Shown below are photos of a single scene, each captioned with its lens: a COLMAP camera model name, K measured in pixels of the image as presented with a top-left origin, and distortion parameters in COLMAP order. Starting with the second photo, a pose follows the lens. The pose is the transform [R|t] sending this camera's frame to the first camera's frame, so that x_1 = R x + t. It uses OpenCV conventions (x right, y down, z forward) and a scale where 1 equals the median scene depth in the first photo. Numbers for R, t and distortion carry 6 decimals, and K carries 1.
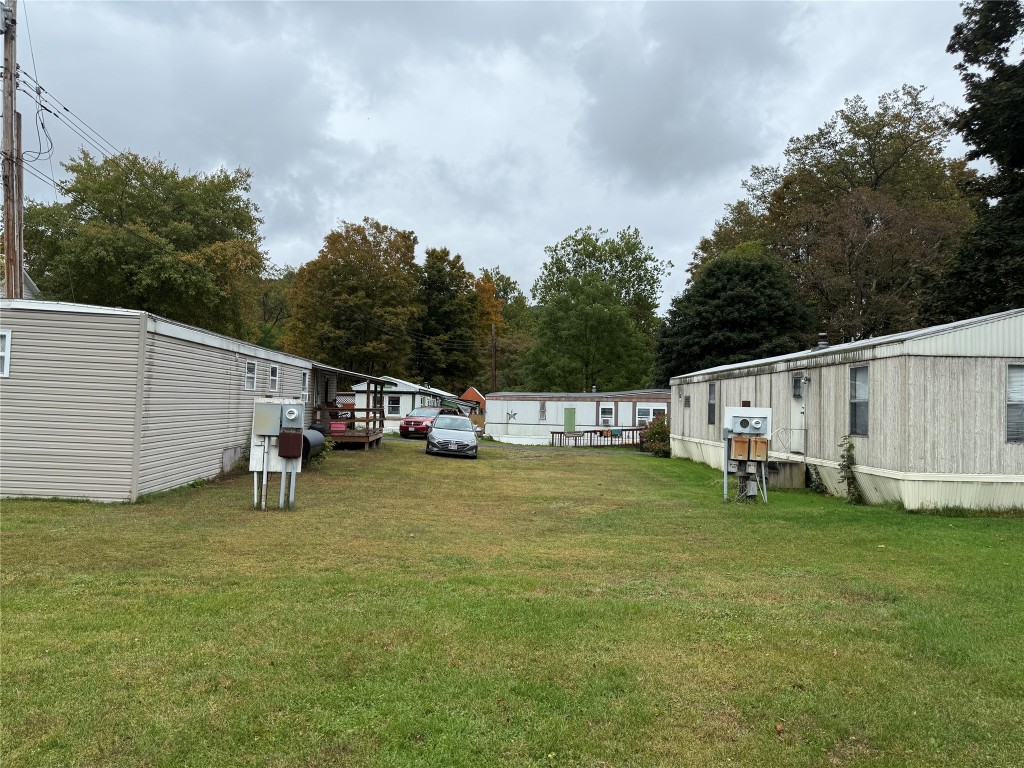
lens RADIAL K [[707.5, 0, 507.7], [0, 707.5, 390.0], [0, 0, 1]] dist [0.119501, -0.203955]
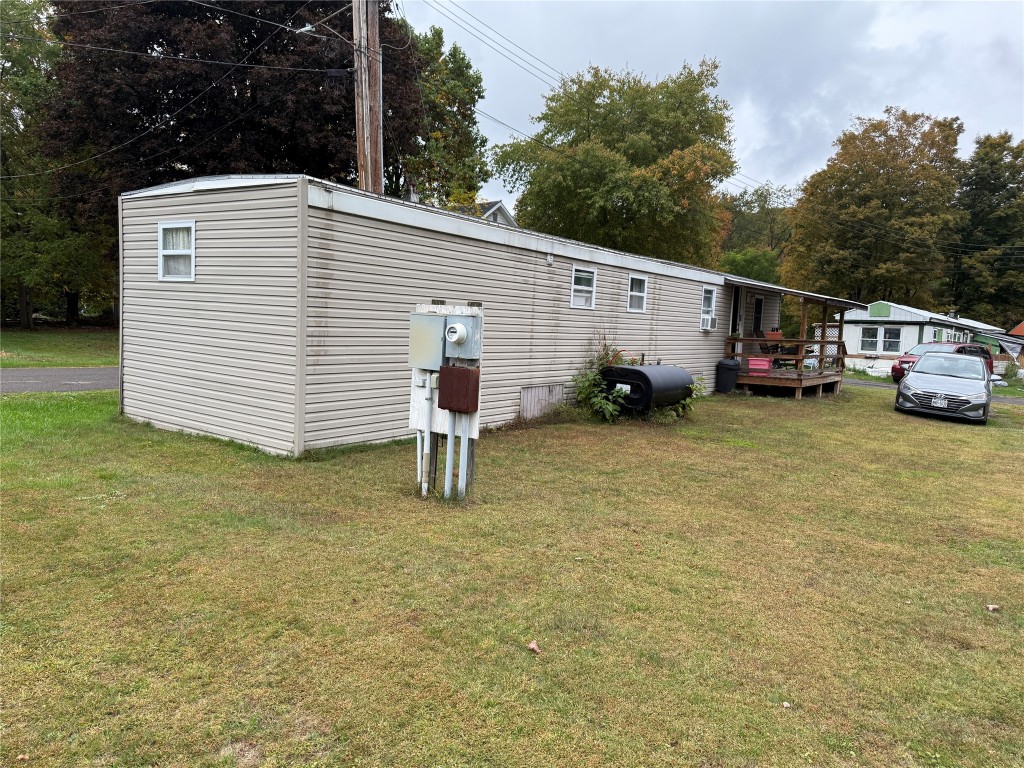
lens RADIAL K [[712.3, 0, 525.2], [0, 712.3, 391.3], [0, 0, 1]] dist [0.048973, -0.058126]
pose [[0.776001, 0.060559, -0.627818, 0.022486], [-0.003356, 0.995762, 0.091902, 0.007666], [0.630723, -0.069209, 0.772915, 0.167299]]
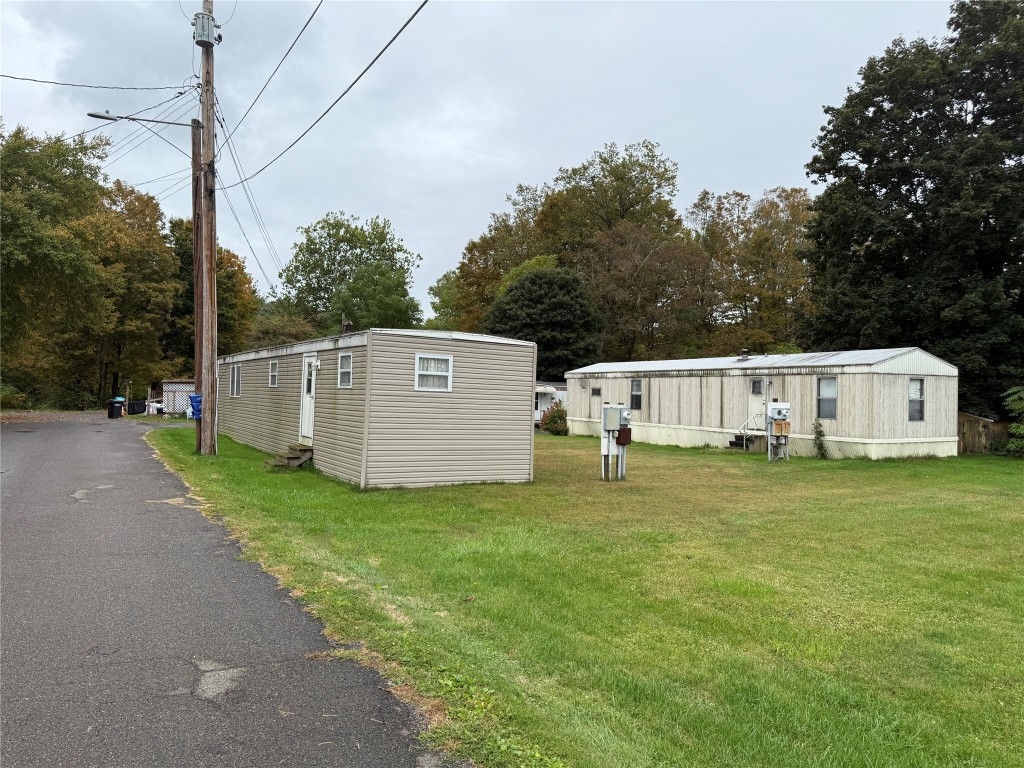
lens RADIAL K [[707.5, 0, 507.7], [0, 707.5, 390.0], [0, 0, 1]] dist [0.119501, -0.203955]
pose [[0.887717, -0.007409, 0.460330, -0.327010], [-0.006832, 0.999548, 0.029263, -0.016236], [-0.460339, -0.029123, 0.887266, -0.050003]]
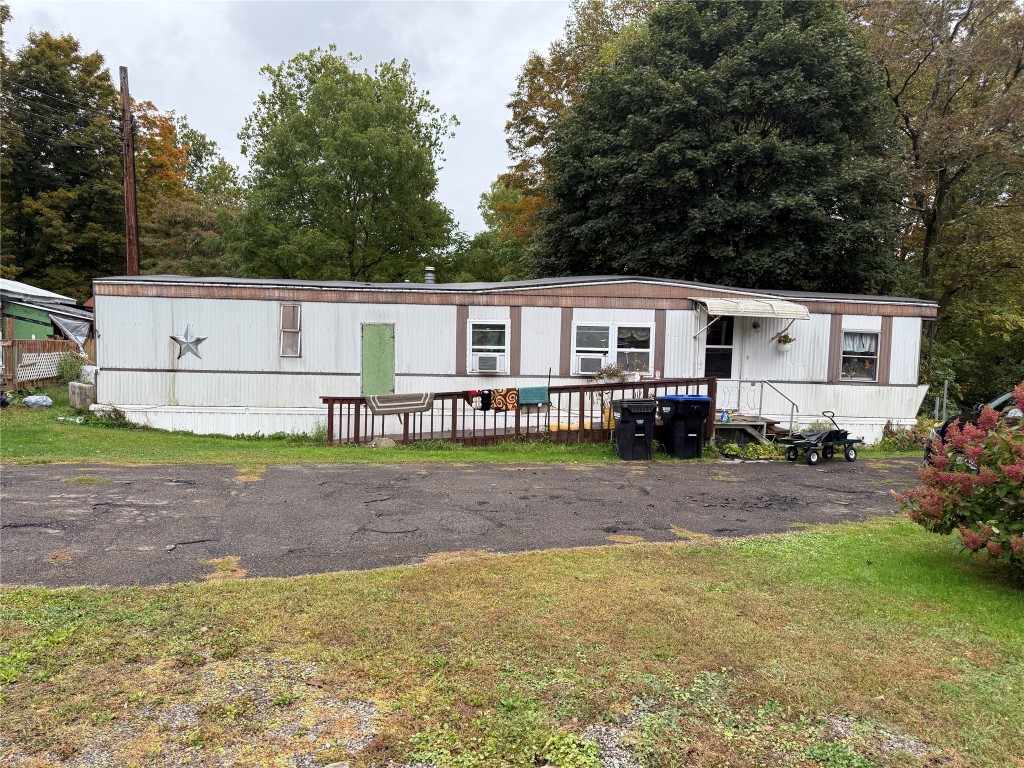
lens RADIAL K [[712.3, 0, 525.2], [0, 712.3, 391.3], [0, 0, 1]] dist [0.048973, -0.058126]
pose [[0.918368, -0.030243, 0.394569, 0.017694], [-0.013406, 0.994126, 0.107399, 0.020613], [-0.395499, -0.103922, 0.912568, 0.675649]]
